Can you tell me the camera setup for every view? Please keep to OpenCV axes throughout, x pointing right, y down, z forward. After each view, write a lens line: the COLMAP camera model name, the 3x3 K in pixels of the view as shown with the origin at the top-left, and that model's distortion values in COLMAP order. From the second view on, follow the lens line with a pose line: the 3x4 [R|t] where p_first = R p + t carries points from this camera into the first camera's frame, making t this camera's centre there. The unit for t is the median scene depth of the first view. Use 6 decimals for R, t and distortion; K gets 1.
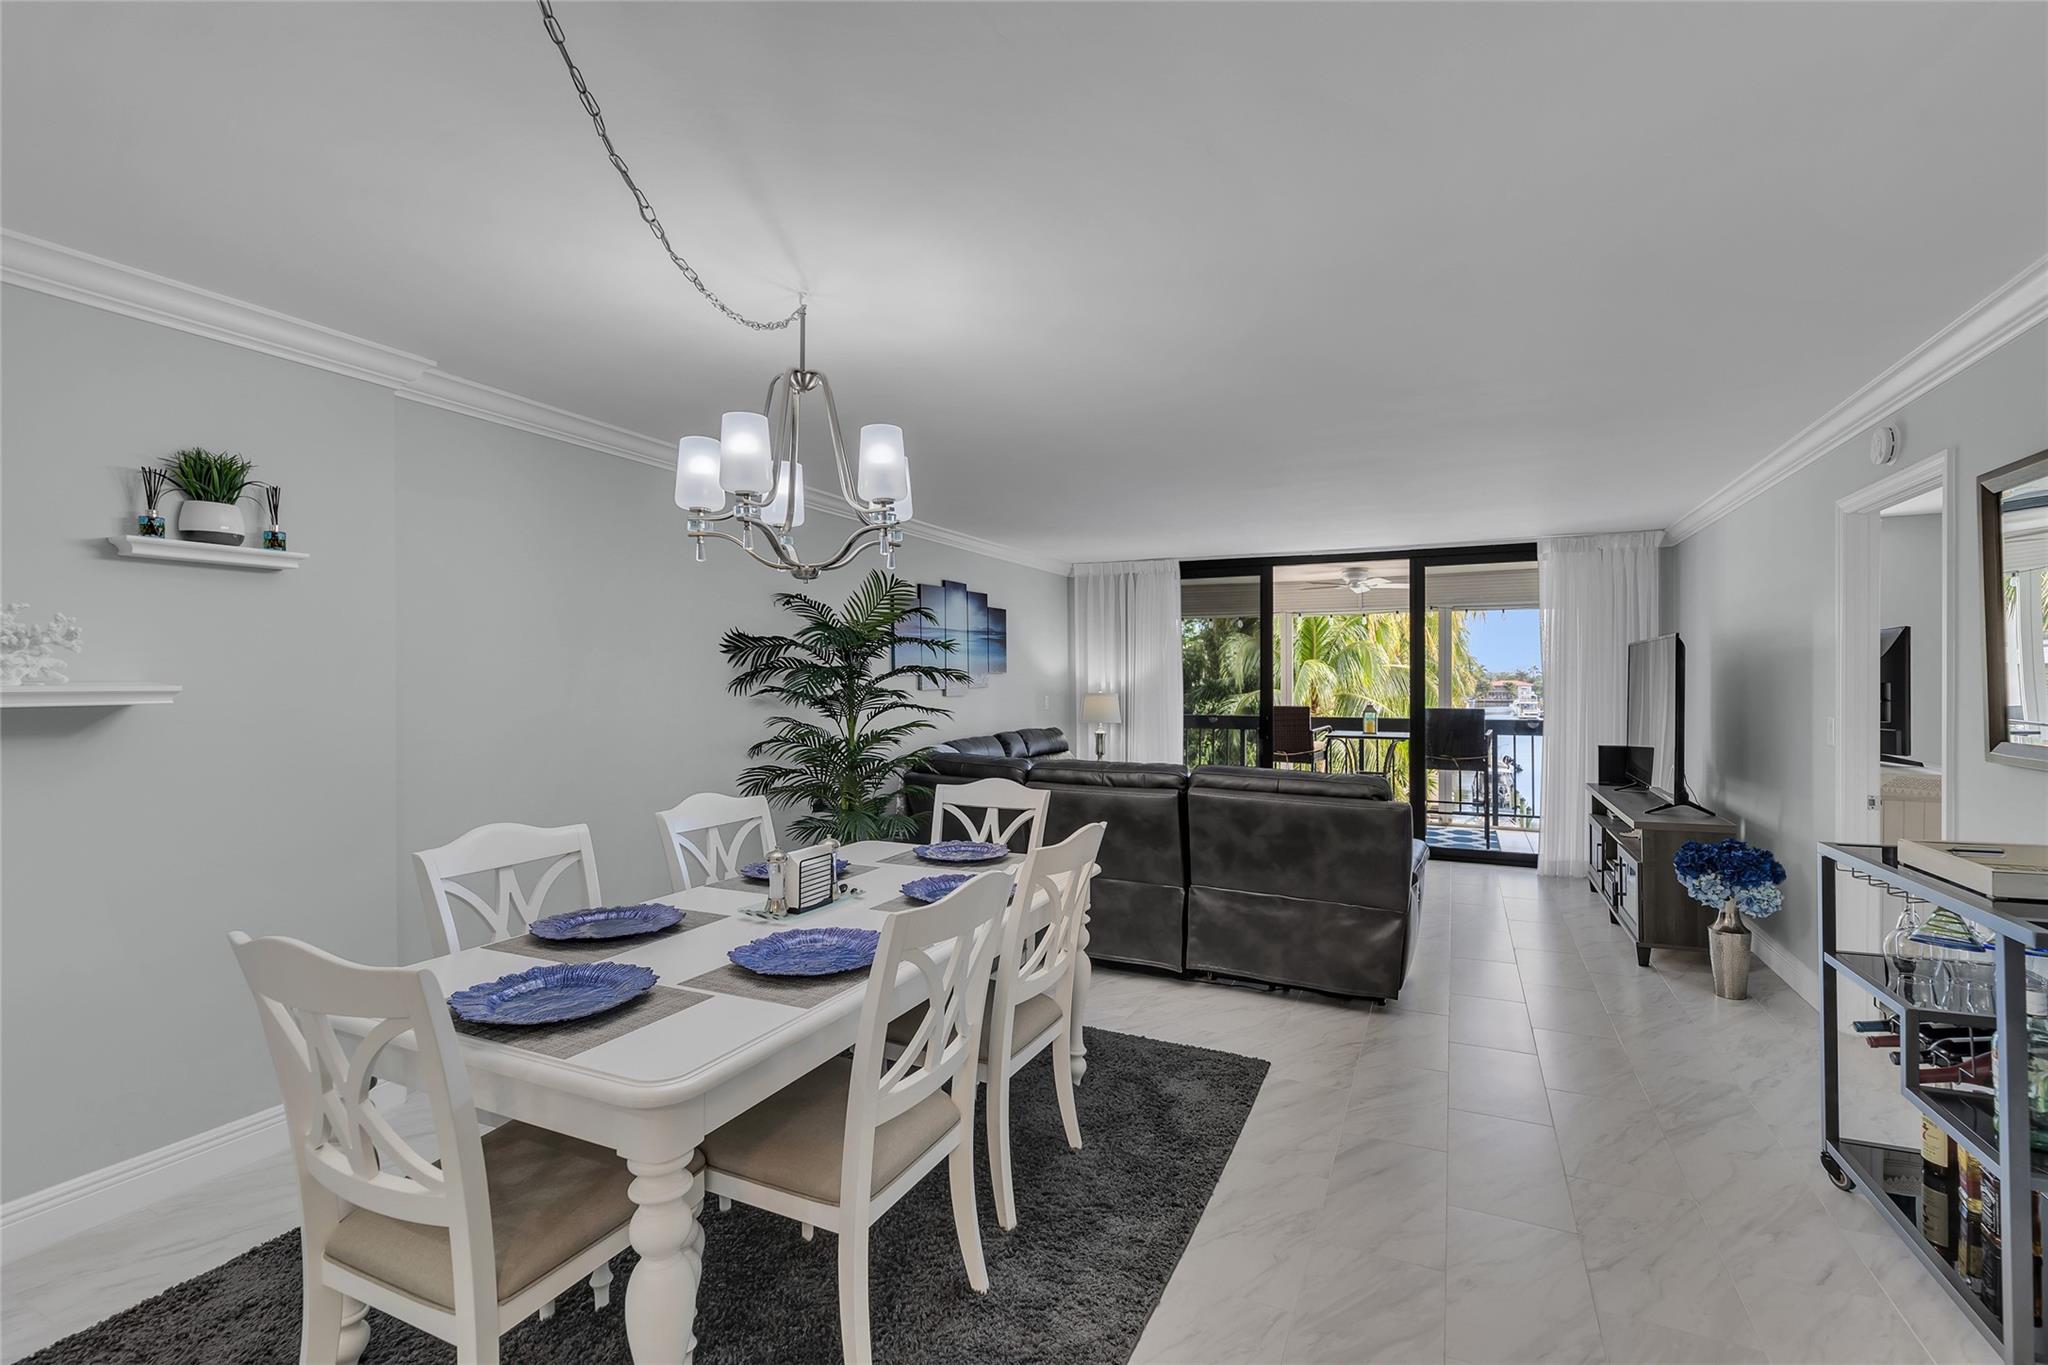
lens RADIAL K [[895.5, 0, 1029.9], [0, 895.5, 687.4], [0, 0, 1]] dist [-0.002054, -0.001031]
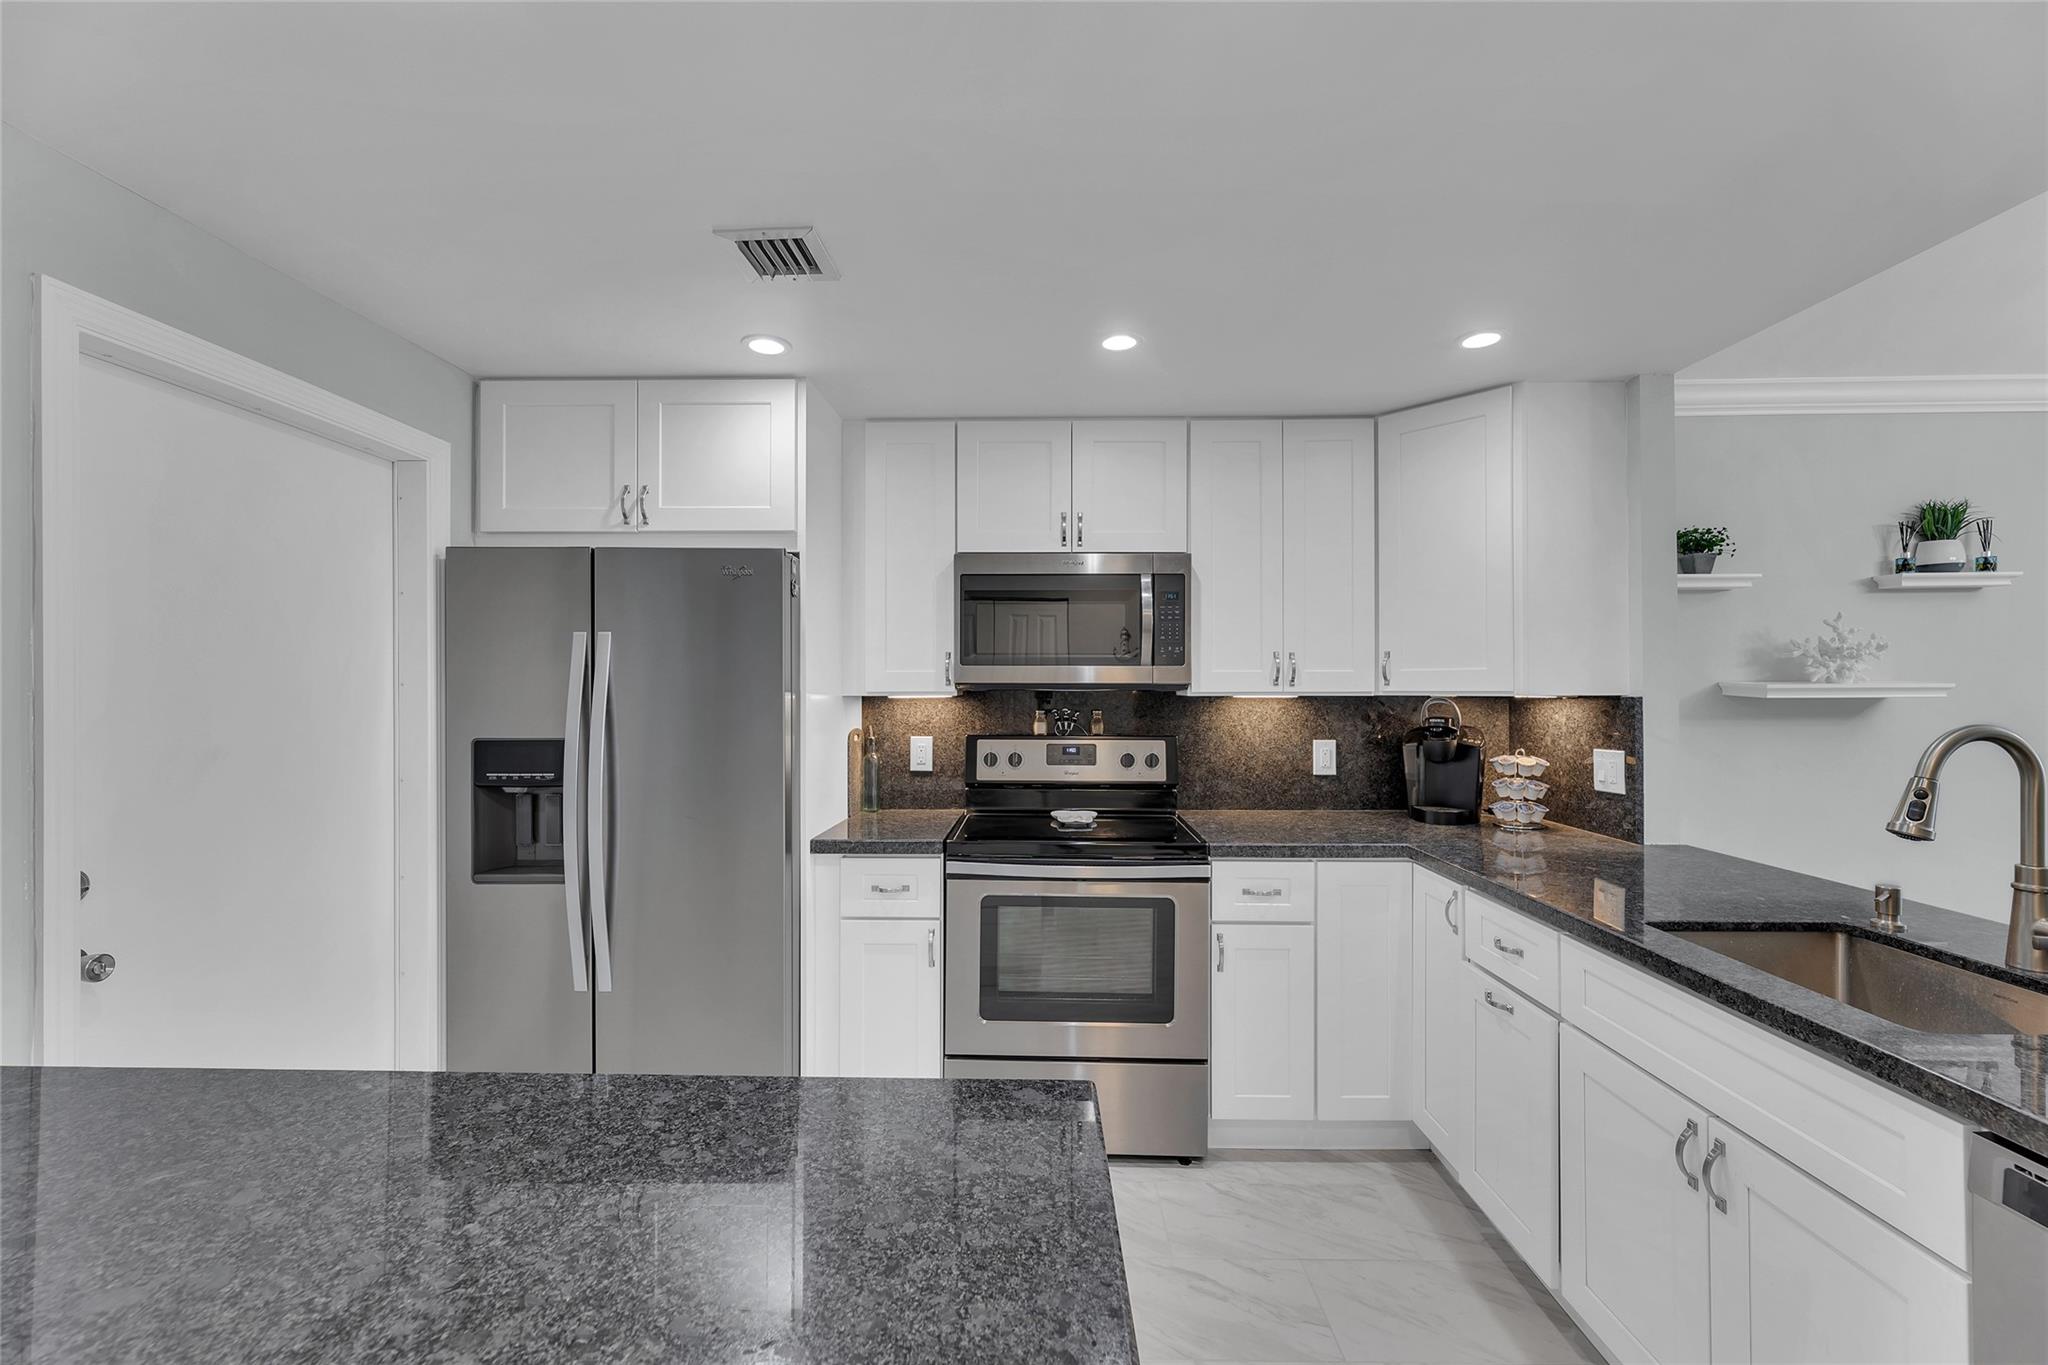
lens RADIAL K [[839.8, 0, 1019.8], [0, 839.8, 686.1], [0, 0, 1]] dist [-0.001389, 0.000457]
pose [[0.411755, 0.001911, -0.911293, -0.154159], [-0.004754, 0.999989, -0.000051, 0.003474], [0.911282, 0.004353, 0.411759, -0.293871]]
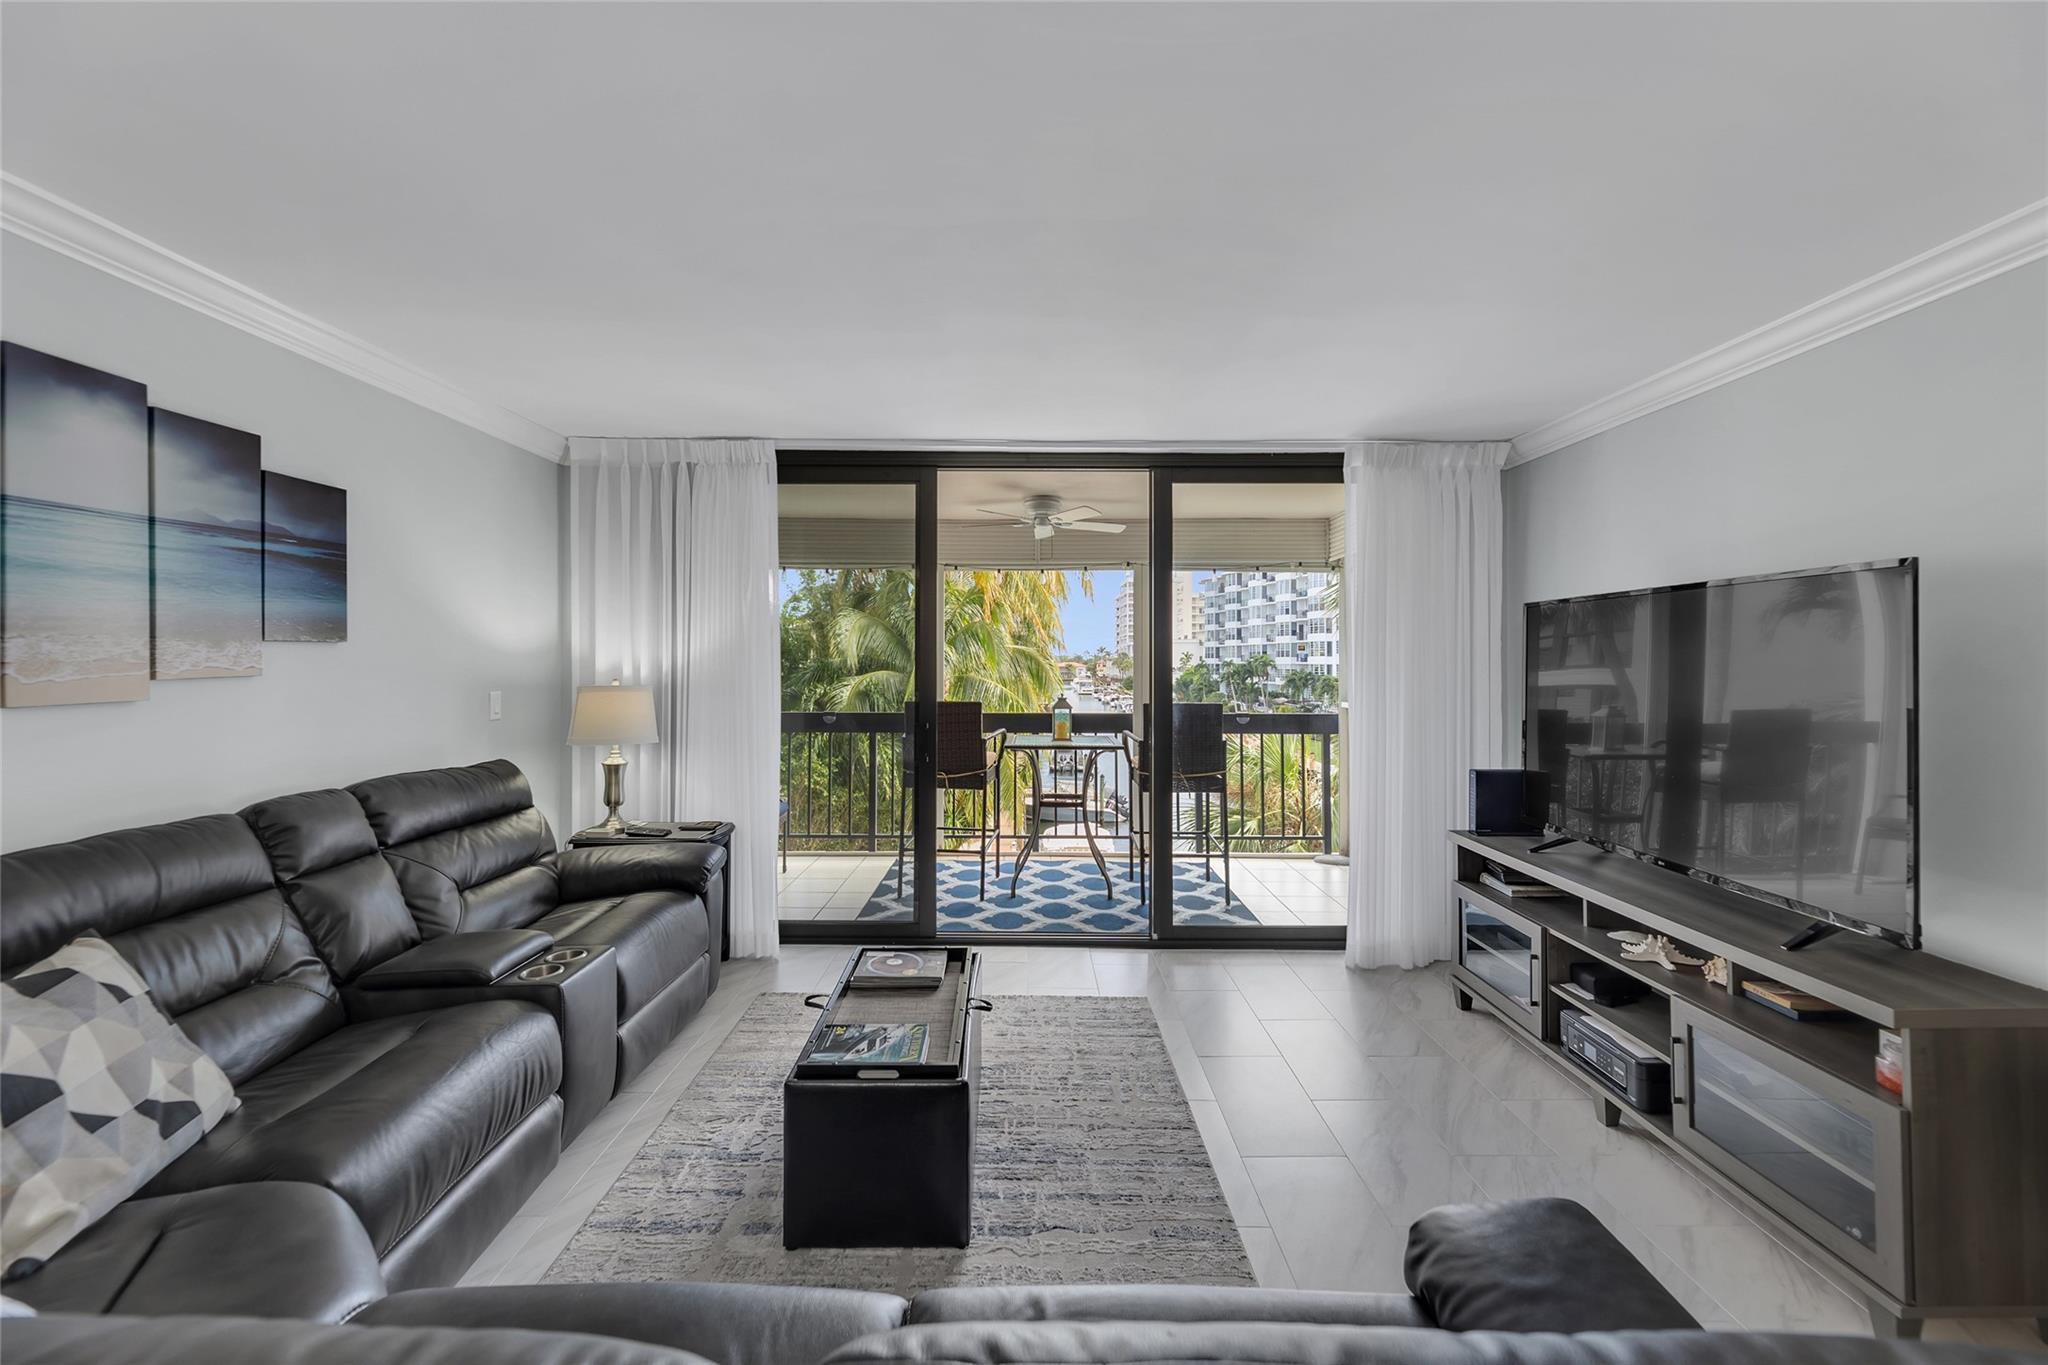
lens RADIAL K [[839.8, 0, 1018.9], [0, 839.8, 656.7], [0, 0, 1]] dist [-0.001389, 0.000457]
pose [[0.907206, 0.005873, 0.420645, 0.113707], [-0.000453, 0.999916, -0.012984, -0.004684], [-0.420686, 0.011589, 0.907132, 0.616302]]
